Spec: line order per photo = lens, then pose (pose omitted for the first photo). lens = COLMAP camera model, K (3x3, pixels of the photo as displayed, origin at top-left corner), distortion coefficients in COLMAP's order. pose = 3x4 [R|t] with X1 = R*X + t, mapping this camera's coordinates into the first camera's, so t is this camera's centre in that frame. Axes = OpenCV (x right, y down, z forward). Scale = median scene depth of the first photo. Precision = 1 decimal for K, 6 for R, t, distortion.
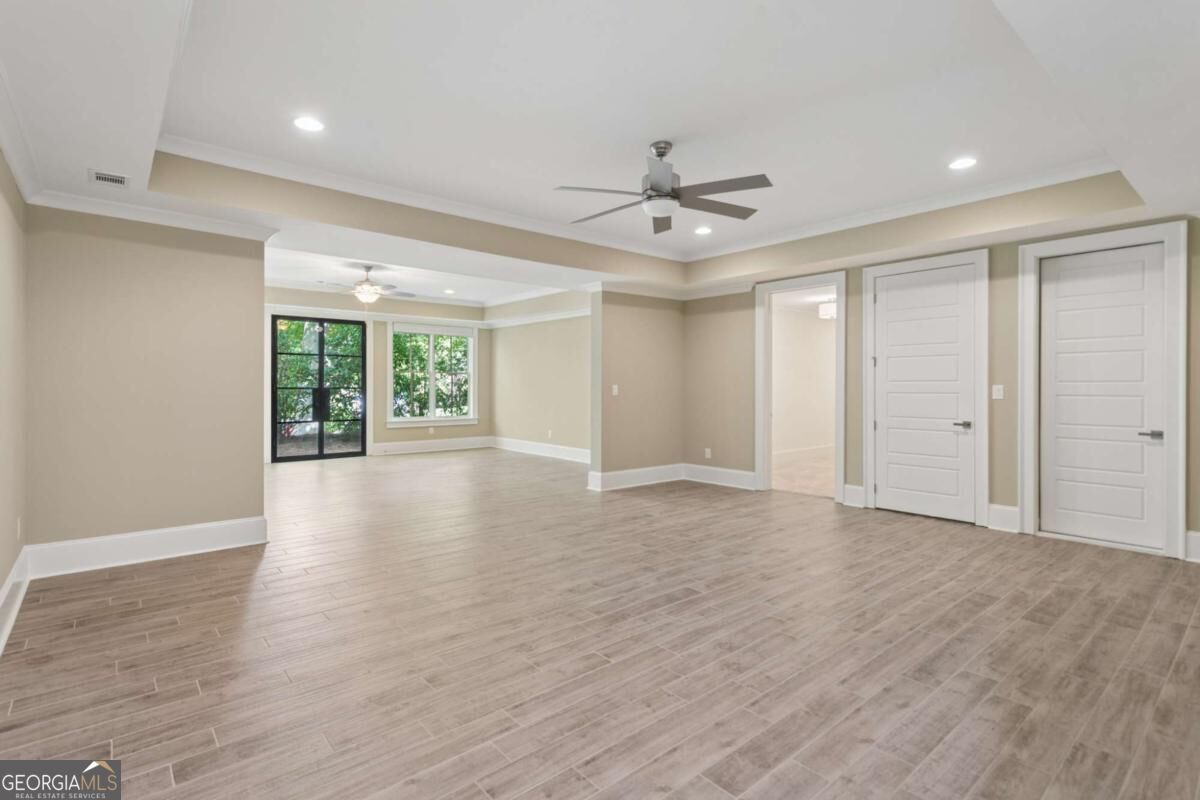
lens RADIAL K [[586.8, 0, 599.6], [0, 586.8, 384.1], [0, 0, 1]] dist [-0.000752, -0.000127]
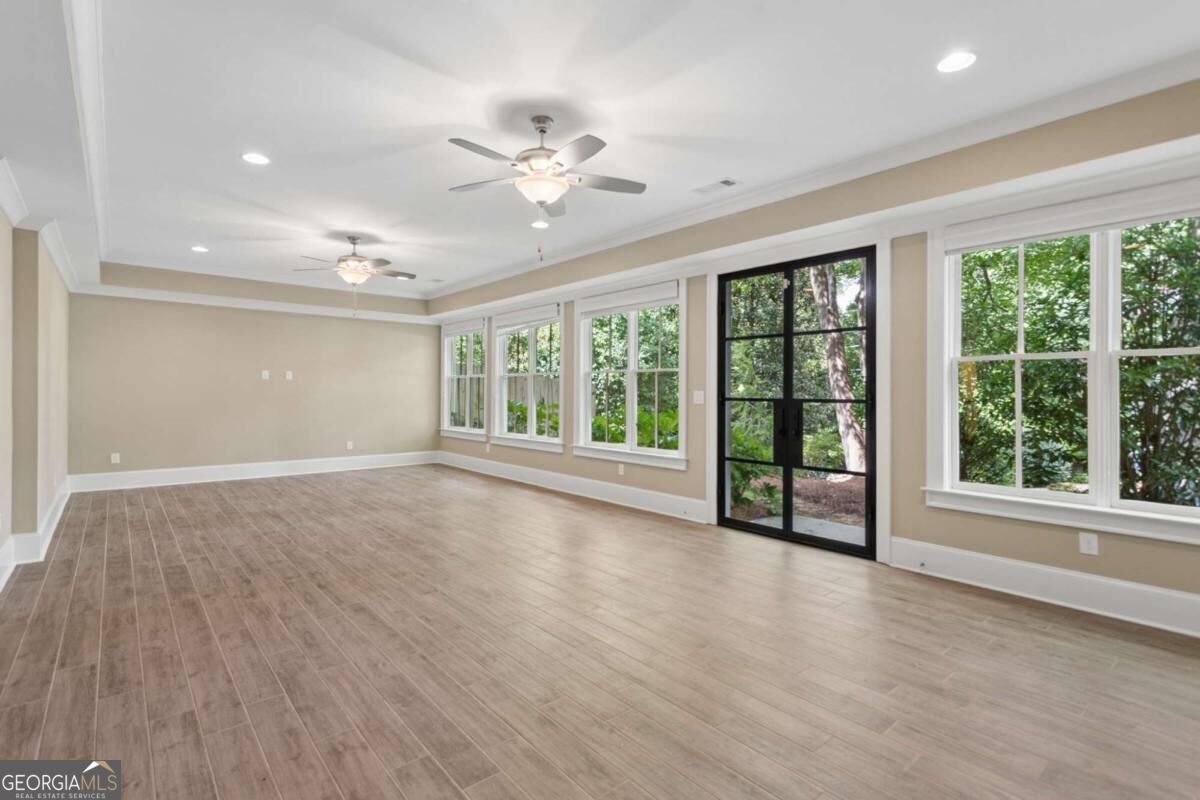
lens RADIAL K [[567.7, 0, 604.0], [0, 567.7, 391.7], [0, 0, 1]] dist [-0.002143, -0.000533]
pose [[-0.001332, -0.000913, -0.999999, 0.013782], [-0.001971, 0.999998, -0.000910, 0.000156], [0.999997, 0.001970, -0.001334, 0.823778]]
